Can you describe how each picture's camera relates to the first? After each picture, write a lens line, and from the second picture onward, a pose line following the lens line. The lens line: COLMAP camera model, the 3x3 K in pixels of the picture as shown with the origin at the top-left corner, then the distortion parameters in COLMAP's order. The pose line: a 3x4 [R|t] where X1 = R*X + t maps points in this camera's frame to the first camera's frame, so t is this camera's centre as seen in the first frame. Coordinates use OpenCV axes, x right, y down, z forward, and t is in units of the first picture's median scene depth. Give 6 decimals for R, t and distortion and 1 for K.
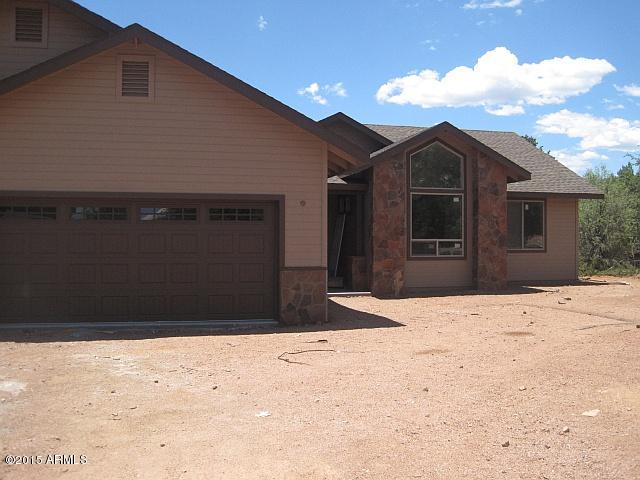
lens RADIAL K [[653.1, 0, 323.2], [0, 653.1, 241.3], [0, 0, 1]] dist [-0.107603, 0.000000]
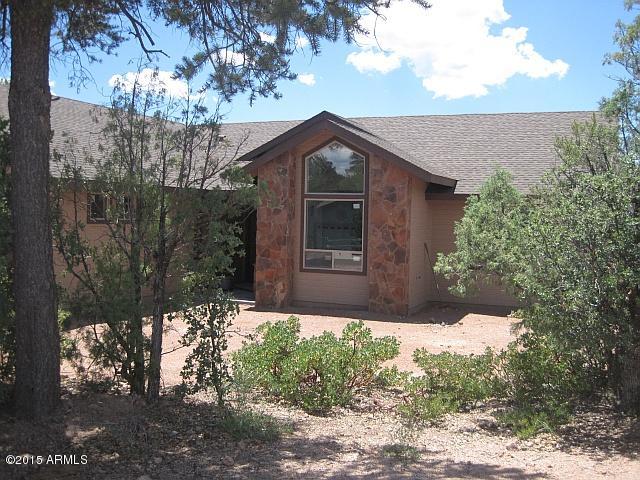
lens RADIAL K [[653.1, 0, 322.3], [0, 653.1, 240.1], [0, 0, 1]] dist [-0.107603, 0.000000]
pose [[0.779171, 0.039801, -0.625547, 0.721592], [-0.024599, 0.999155, 0.032932, -0.046399], [0.626329, -0.010272, 0.779491, 0.286143]]
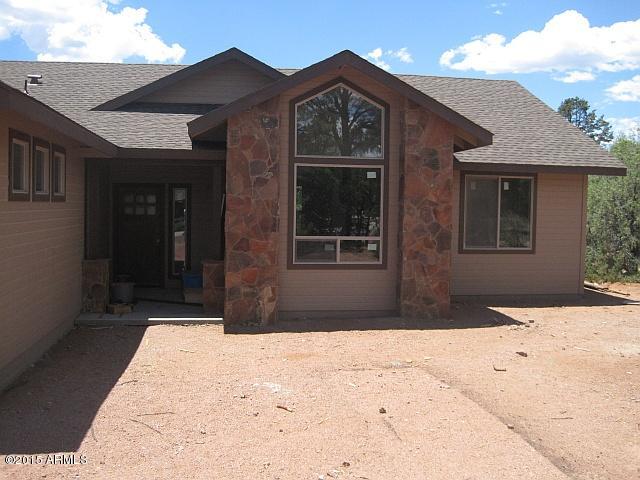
lens RADIAL K [[653.1, 0, 315.4], [0, 653.1, 239.8], [0, 0, 1]] dist [-0.107603, 0.000000]
pose [[0.994413, 0.020498, -0.103547, 0.217715], [-0.015570, 0.998718, 0.048175, -0.030629], [0.104402, -0.046294, 0.993457, 0.354855]]
